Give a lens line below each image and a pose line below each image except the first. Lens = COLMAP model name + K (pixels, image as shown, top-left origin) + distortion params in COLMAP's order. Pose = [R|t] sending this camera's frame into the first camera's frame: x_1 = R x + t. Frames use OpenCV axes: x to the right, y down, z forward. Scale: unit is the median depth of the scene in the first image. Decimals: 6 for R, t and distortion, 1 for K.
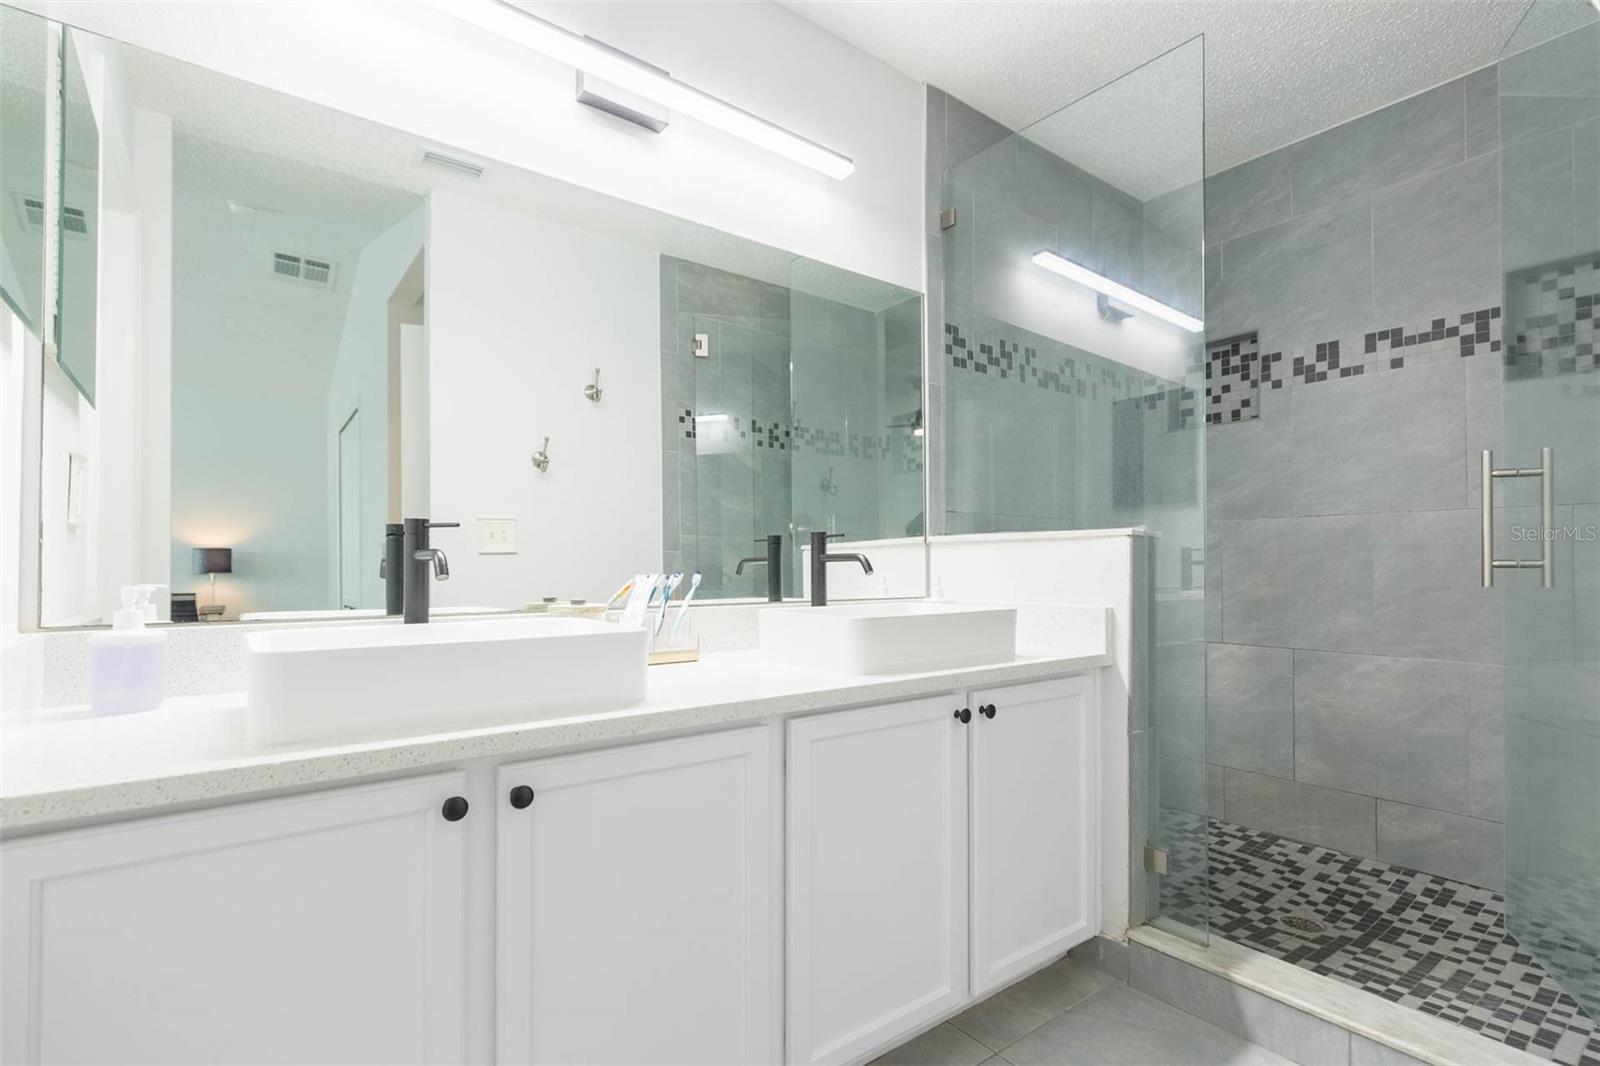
lens RADIAL K [[739.9, 0, 794.7], [0, 739.9, 568.3], [0, 0, 1]] dist [0.003740, 0.000093]
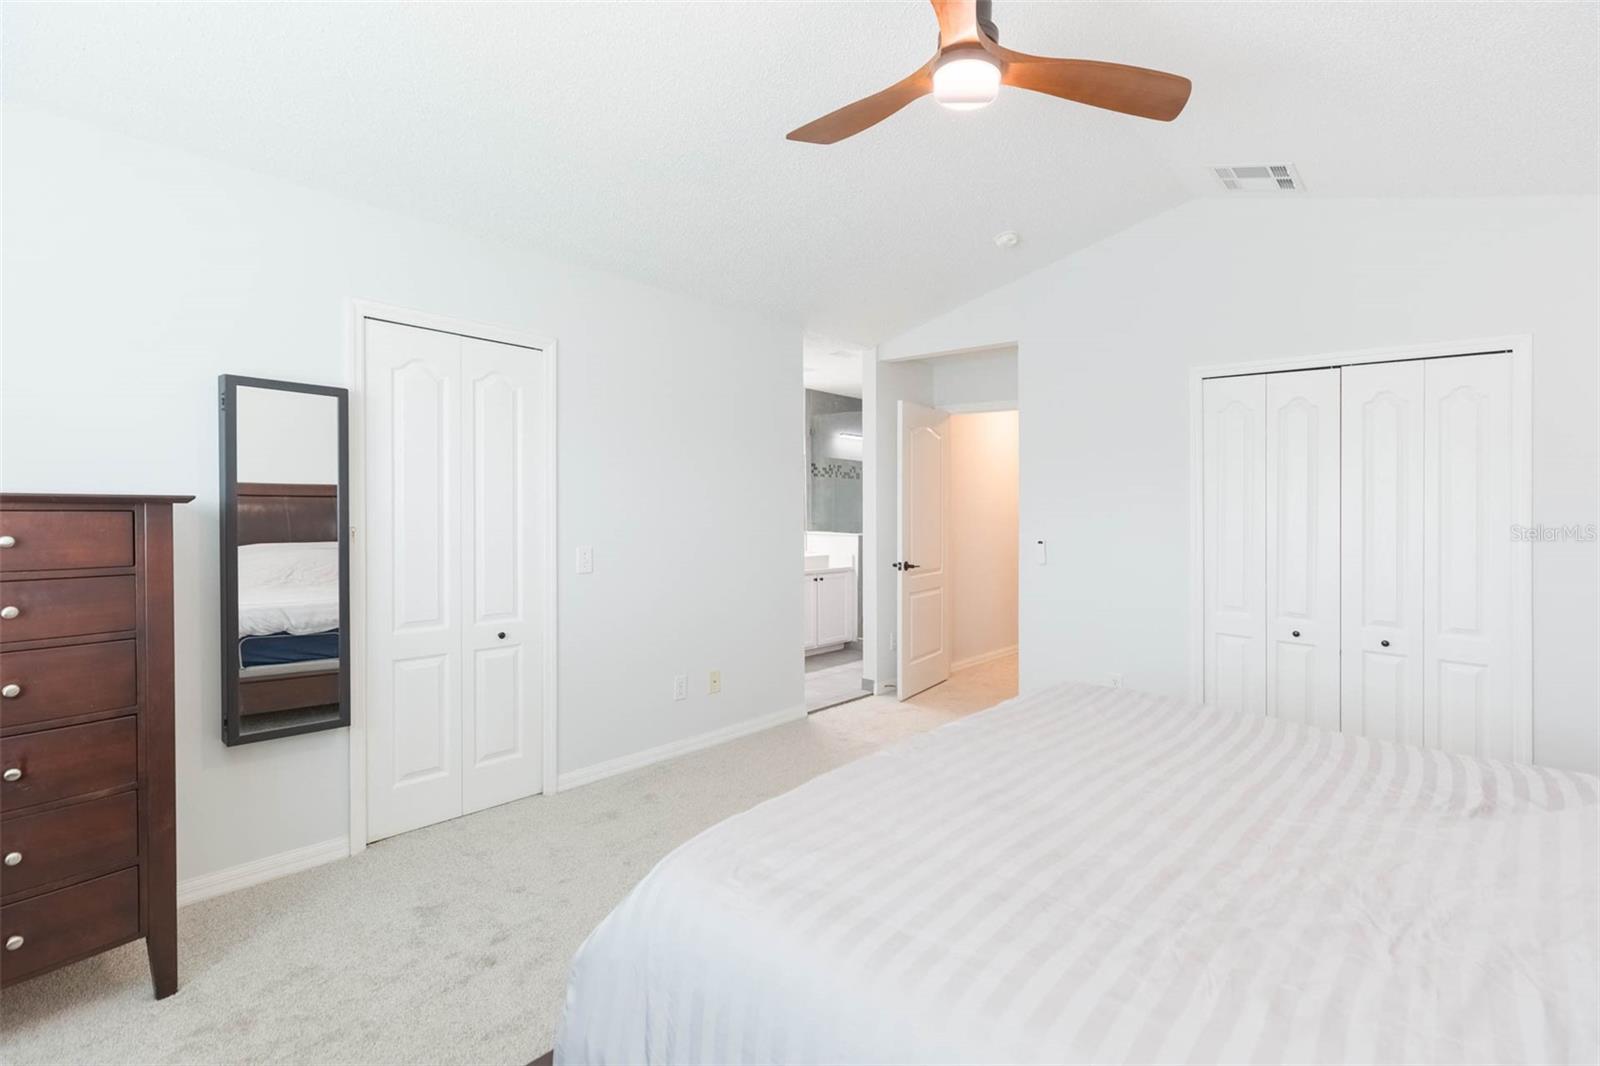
lens RADIAL K [[739.9, 0, 795.0], [0, 739.9, 515.5], [0, 0, 1]] dist [0.003740, 0.000093]
pose [[0.982763, -0.001150, 0.184868, -0.440980], [-0.001429, 0.999904, 0.013813, -0.153038], [-0.184866, -0.013839, 0.982666, -2.059262]]
